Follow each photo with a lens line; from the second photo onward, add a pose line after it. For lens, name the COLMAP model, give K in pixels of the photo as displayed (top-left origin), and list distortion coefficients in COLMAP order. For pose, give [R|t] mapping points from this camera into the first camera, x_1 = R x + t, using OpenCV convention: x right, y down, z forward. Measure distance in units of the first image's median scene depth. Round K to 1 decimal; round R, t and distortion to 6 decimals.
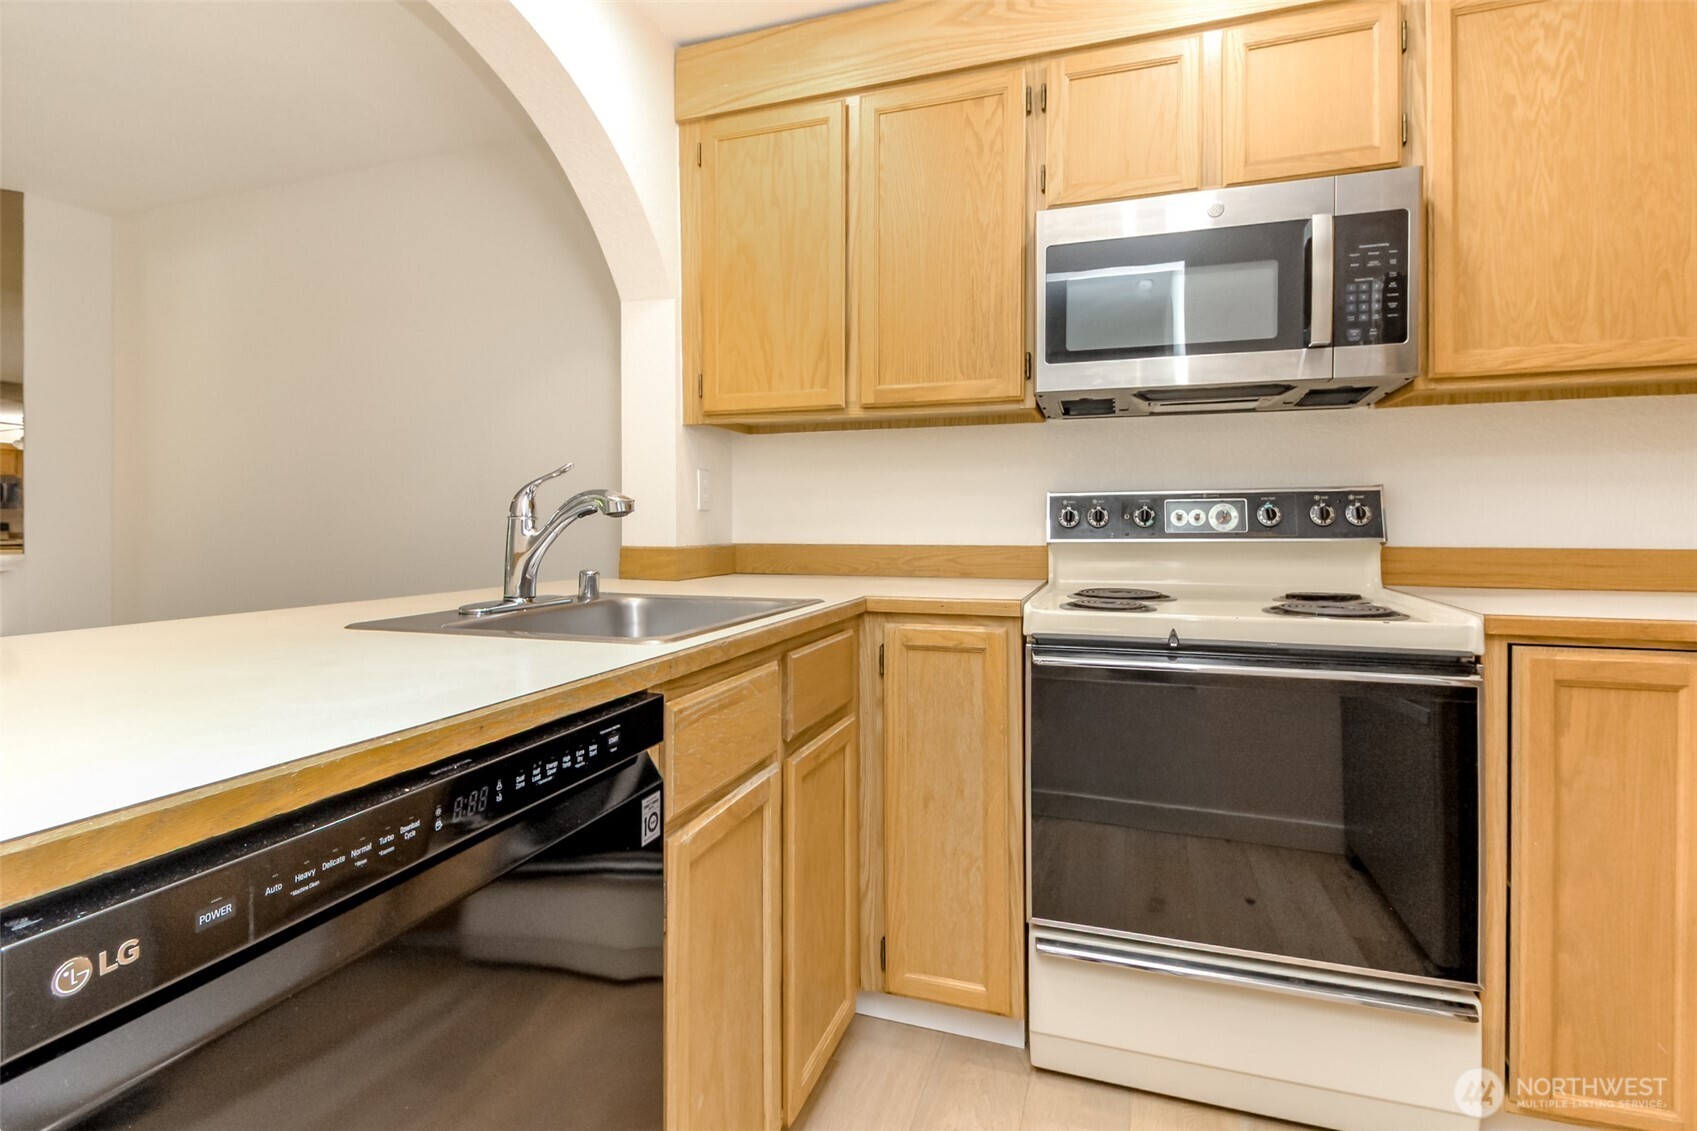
lens RADIAL K [[827.3, 0, 766.7], [0, 827.3, 526.2], [0, 0, 1]] dist [0.015226, -0.009271]
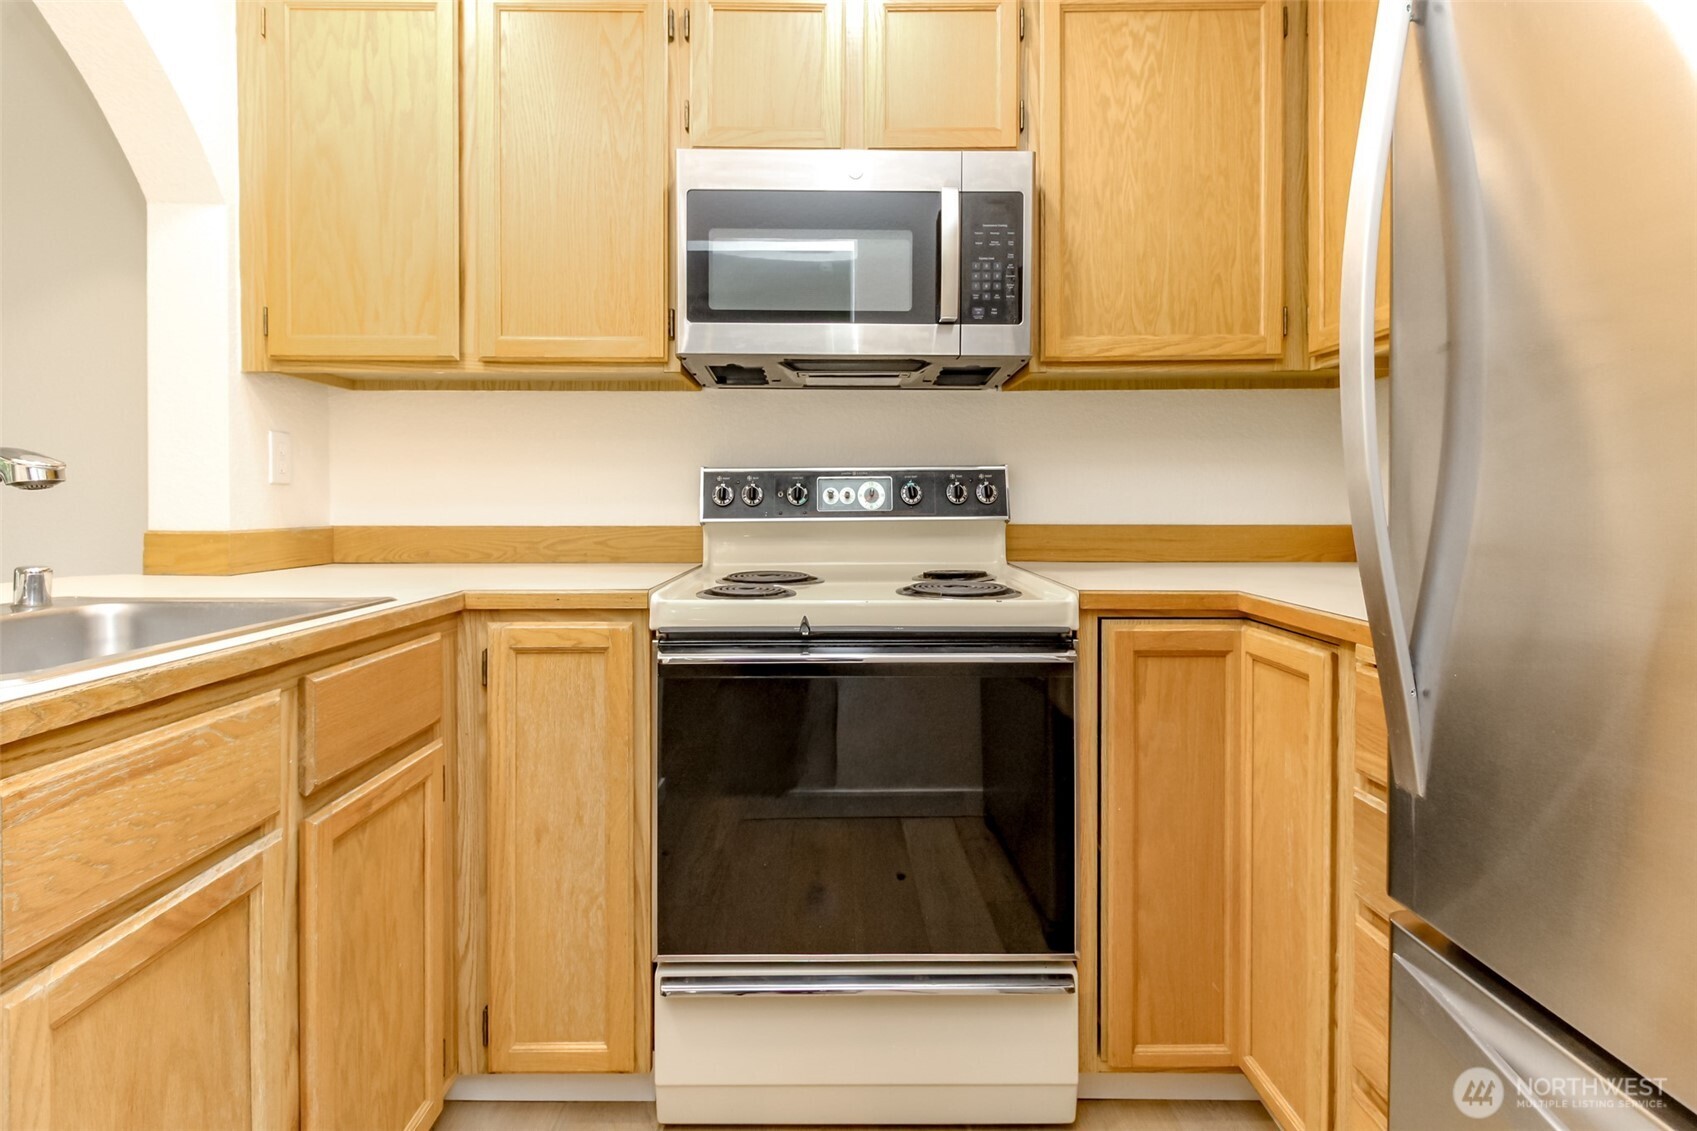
lens RADIAL K [[827.3, 0, 785.2], [0, 827.3, 513.3], [0, 0, 1]] dist [0.015226, -0.009271]
pose [[0.940695, -0.002488, 0.339245, 0.145774], [0.000071, 0.999975, 0.007136, 0.003722], [-0.339254, -0.006689, 0.940671, 0.136669]]
